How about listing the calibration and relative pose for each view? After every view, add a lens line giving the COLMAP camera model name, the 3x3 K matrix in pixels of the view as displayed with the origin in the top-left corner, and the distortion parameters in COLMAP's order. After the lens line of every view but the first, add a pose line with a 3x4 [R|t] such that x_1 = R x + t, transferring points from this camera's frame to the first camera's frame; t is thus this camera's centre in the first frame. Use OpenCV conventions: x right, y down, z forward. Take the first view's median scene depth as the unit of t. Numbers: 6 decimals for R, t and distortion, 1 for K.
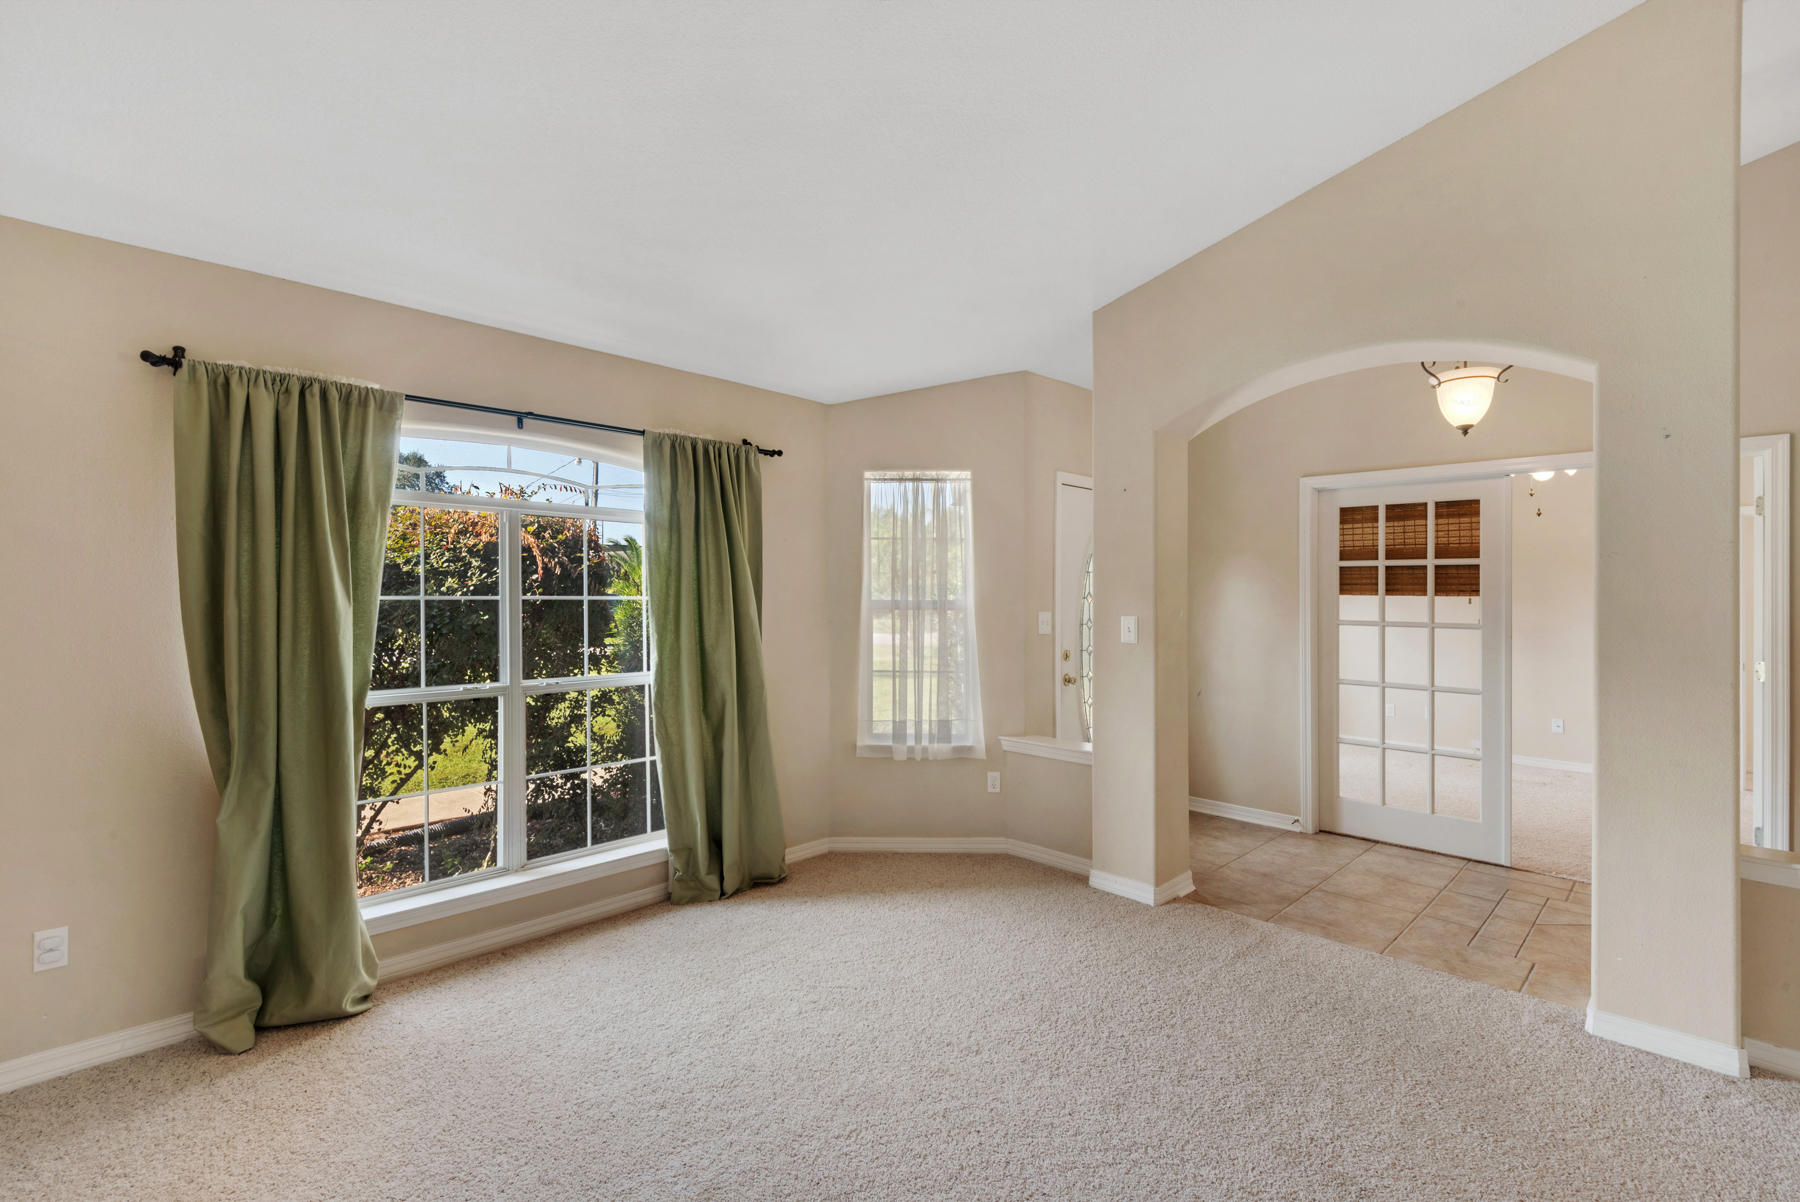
lens RADIAL K [[800.6, 0, 906.9], [0, 800.6, 597.9], [0, 0, 1]] dist [0.025284, -0.012627]
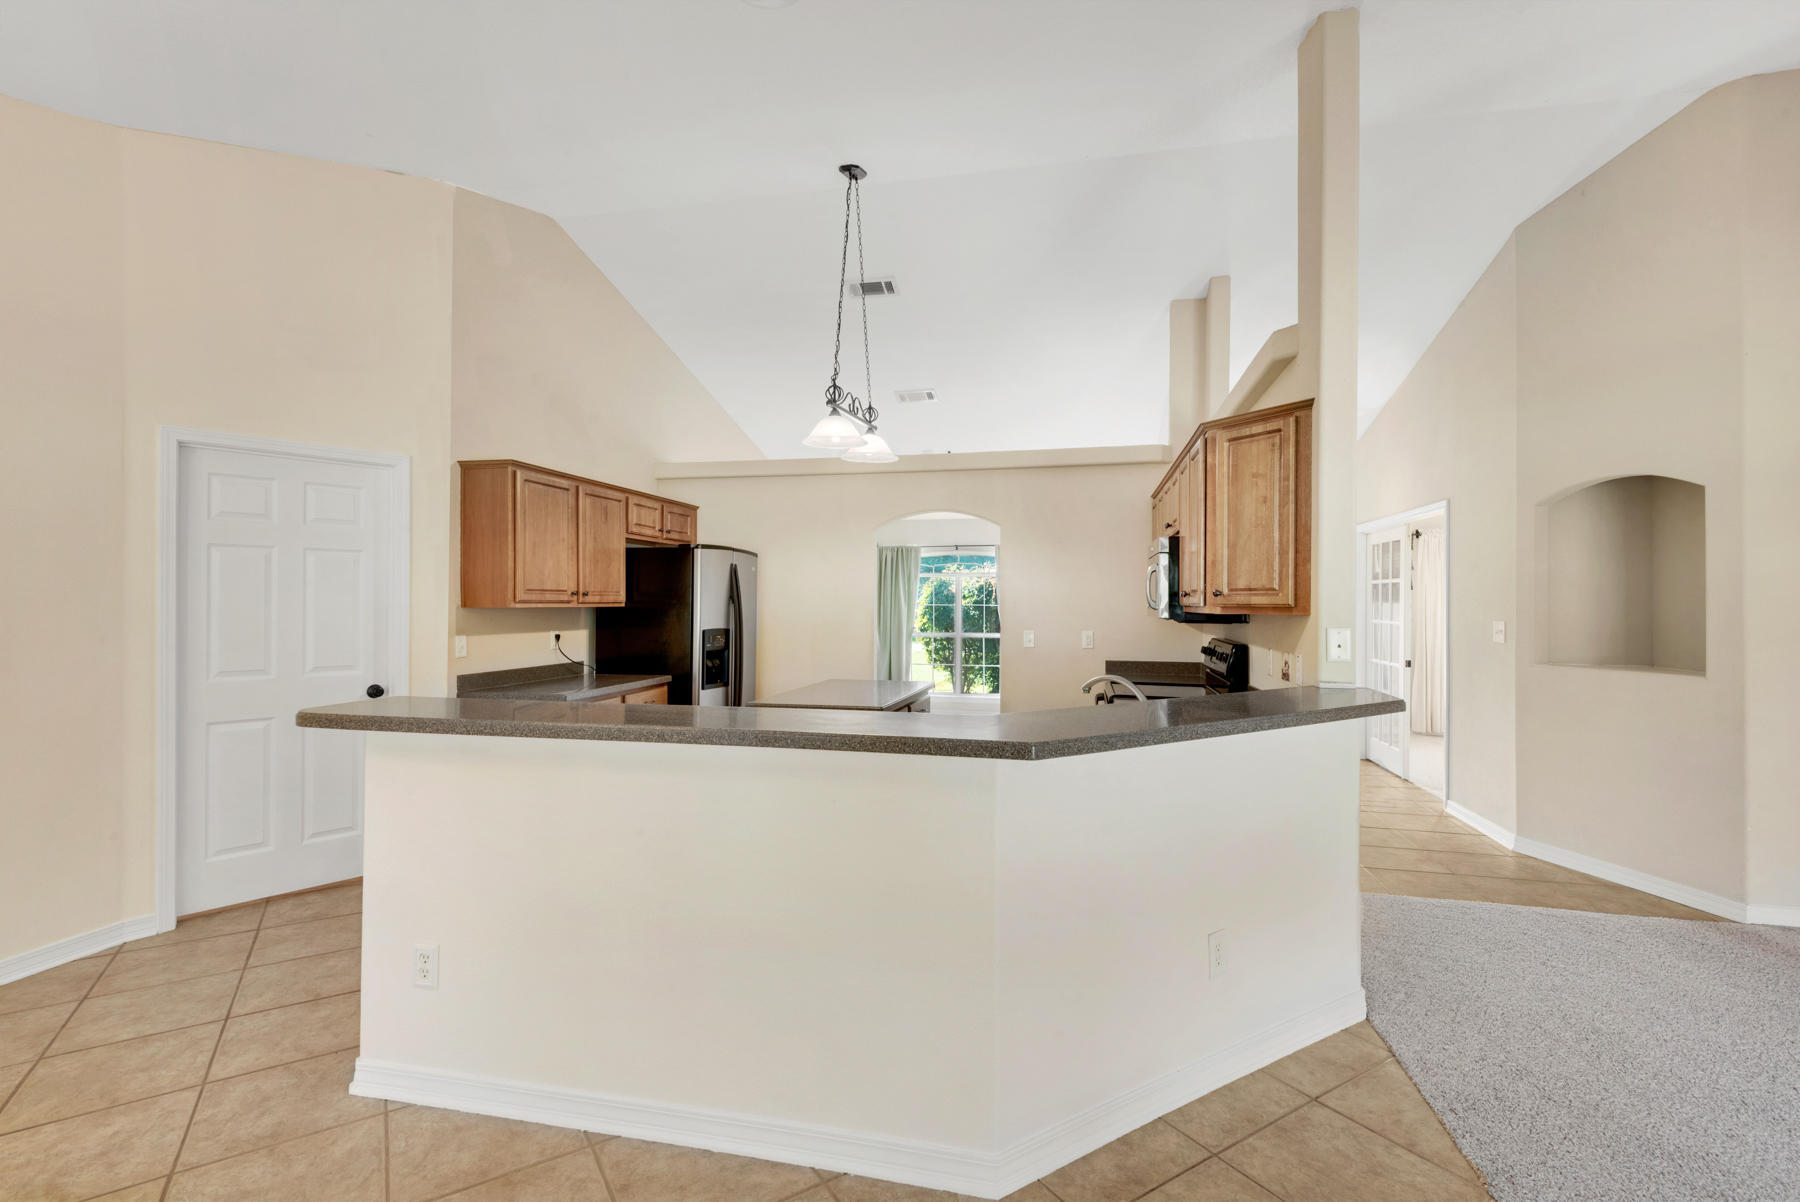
lens RADIAL K [[799.7, 0, 895.1], [0, 799.7, 606.5], [0, 0, 1]] dist [0.021748, -0.000973]
pose [[0.534981, -0.003277, -0.844858, 1.777111], [-0.007662, 0.999933, -0.008730, 0.029756], [0.844830, 0.011143, 0.534920, -0.742391]]
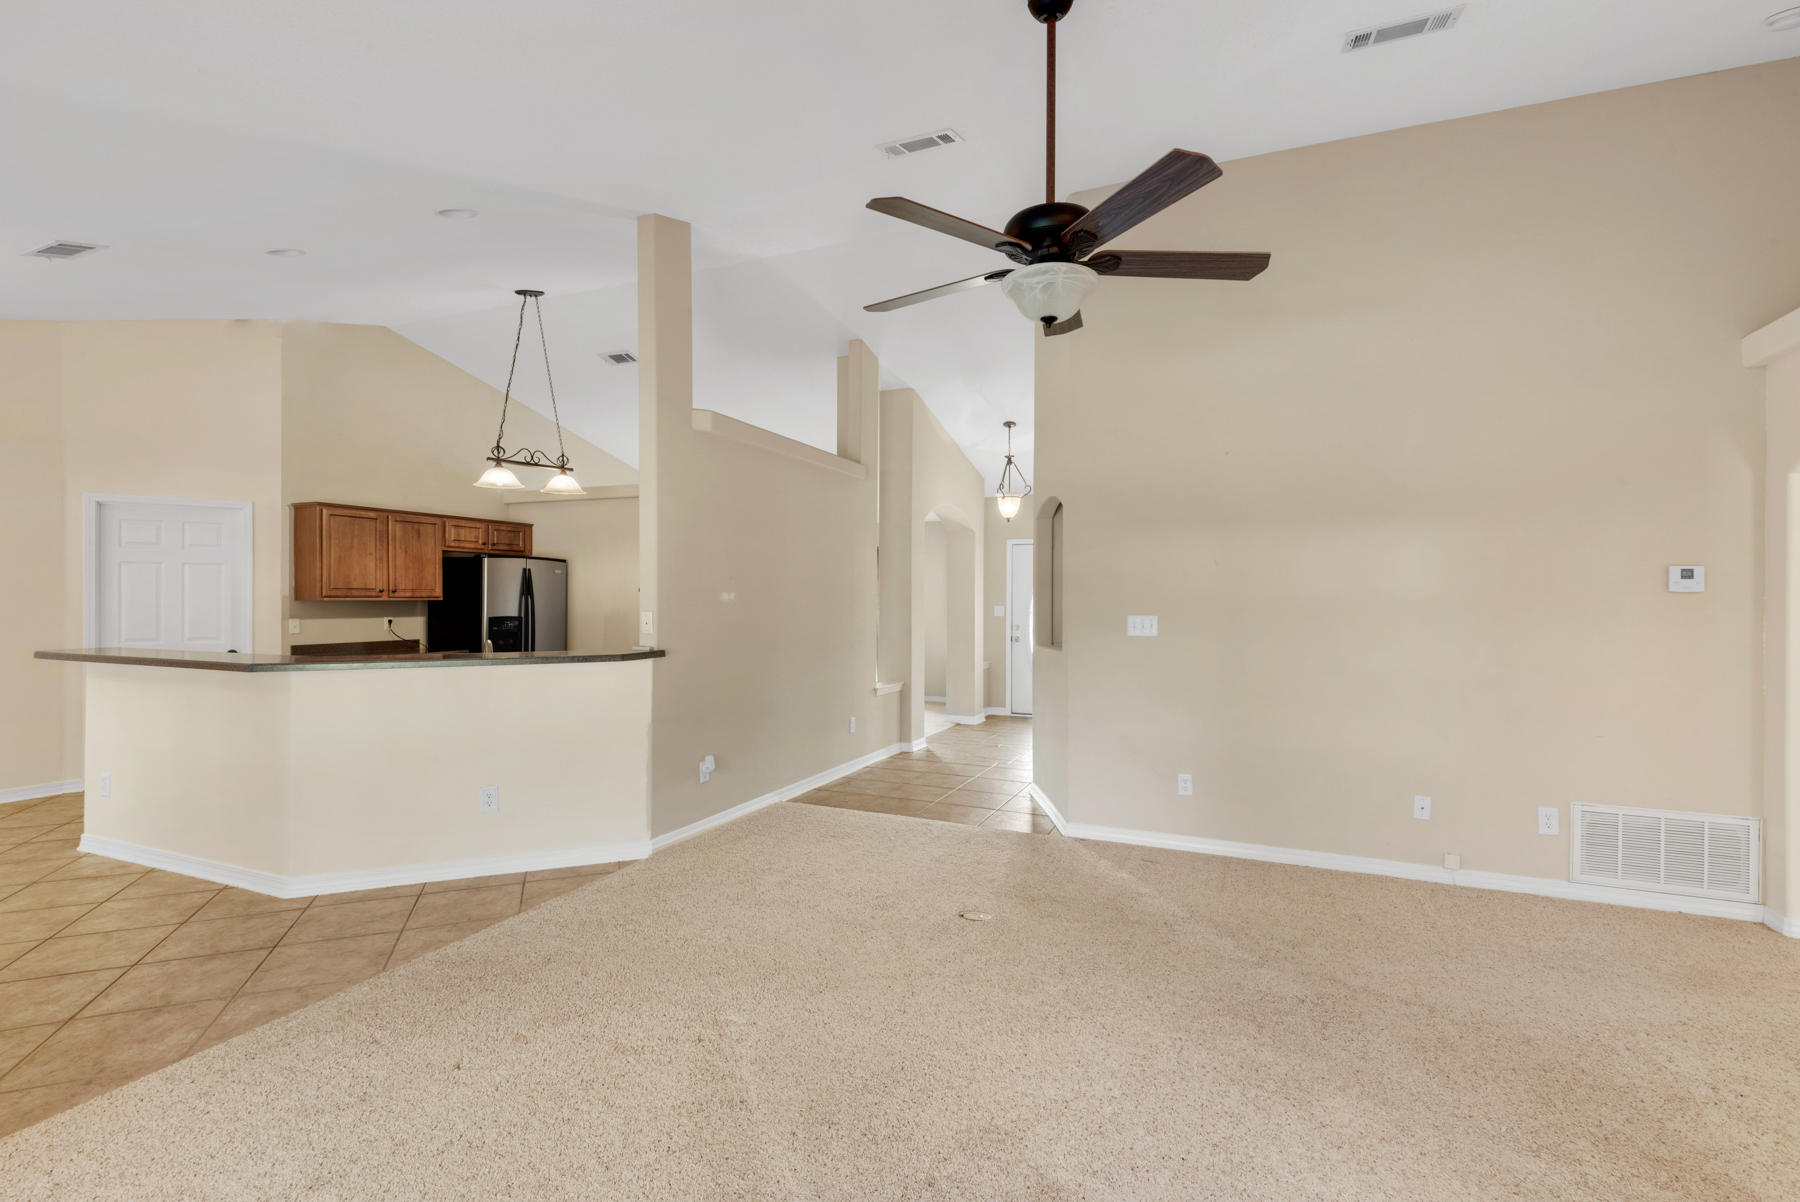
lens RADIAL K [[810.5, 0, 896.7], [0, 810.5, 598.5], [0, 0, 1]] dist [0.024556, -0.012761]
pose [[0.372567, -0.006761, -0.927981, 2.610525], [-0.008885, 0.999902, -0.010852, 0.029413], [0.927963, 0.012288, 0.372470, -0.087070]]
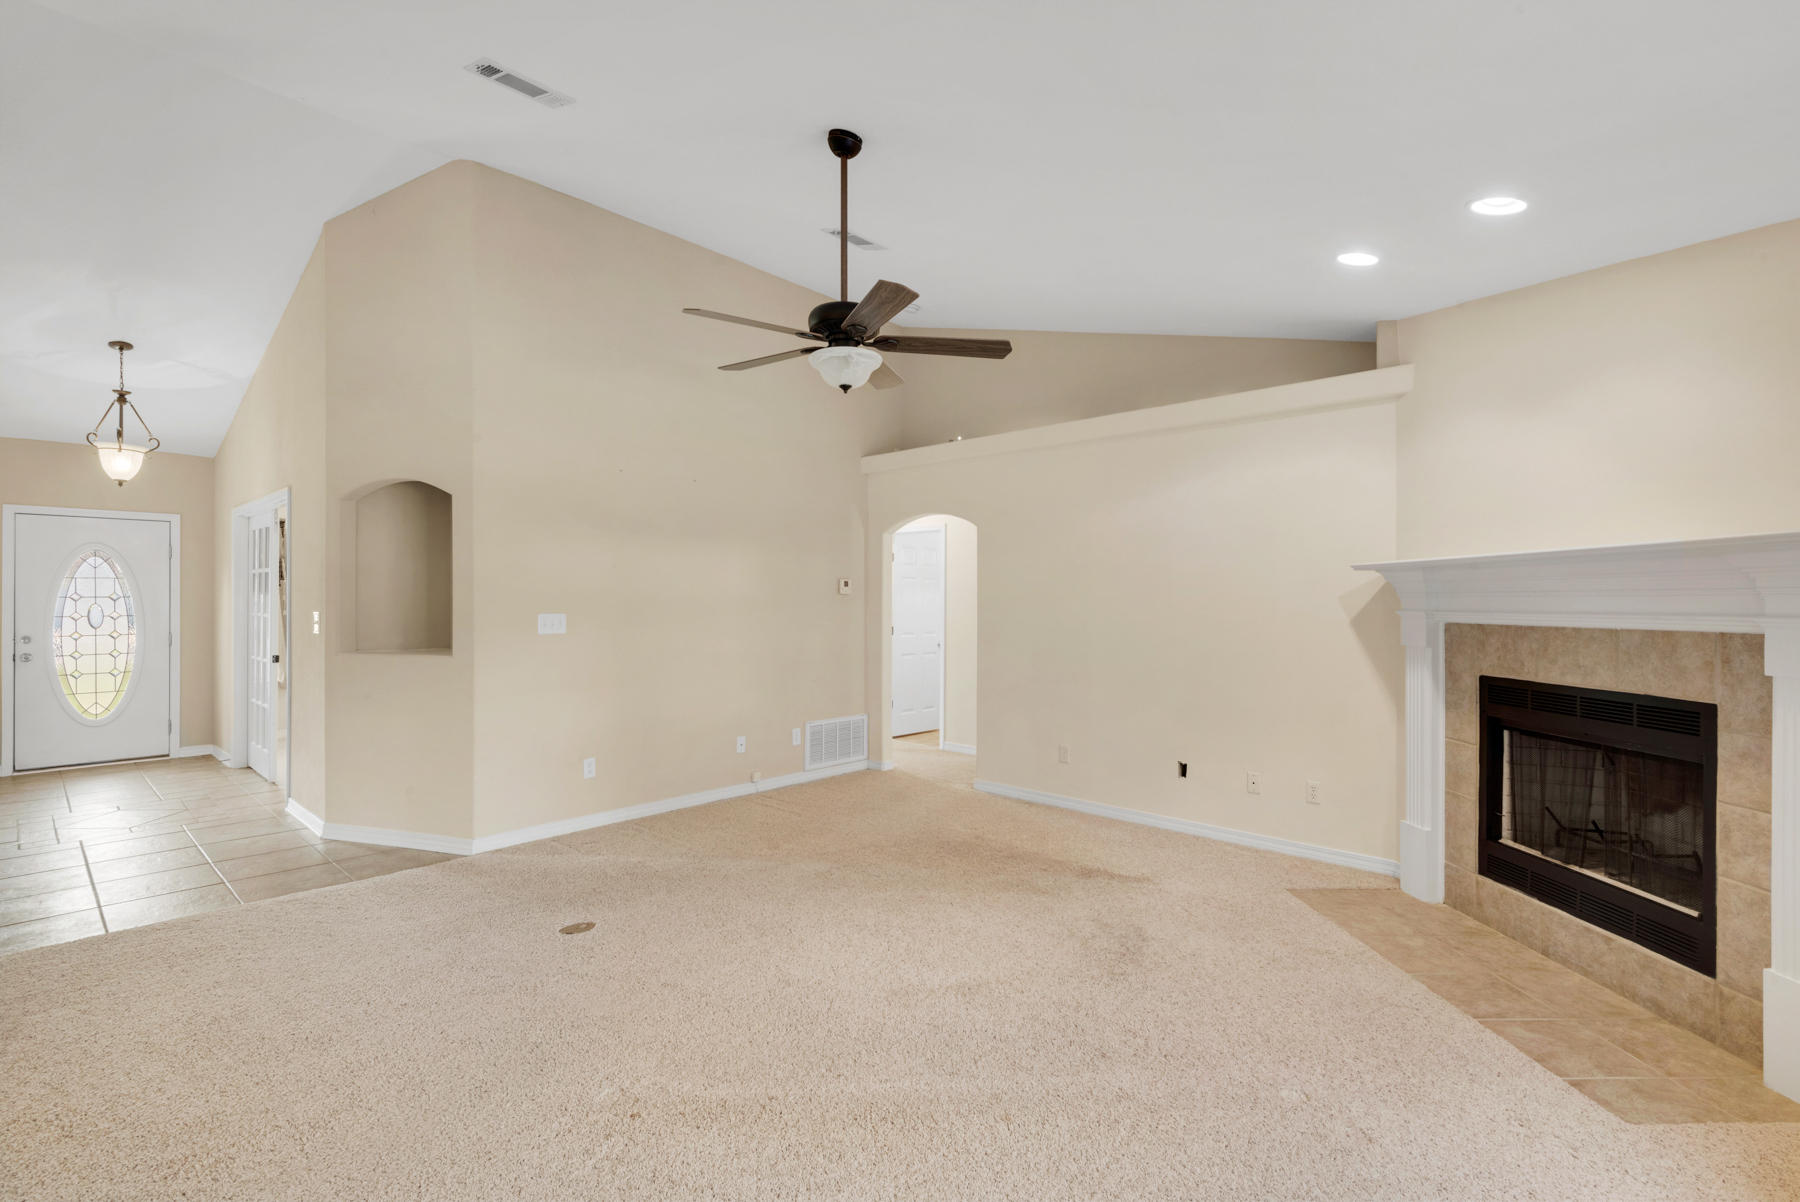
lens RADIAL K [[810.5, 0, 896.7], [0, 810.5, 598.5], [0, 0, 1]] dist [0.024556, -0.012761]
pose [[0.998994, -0.004689, 0.044595, 2.084289], [0.005108, 0.999944, -0.009271, 0.029297], [-0.044549, 0.009490, 0.998962, -0.580476]]
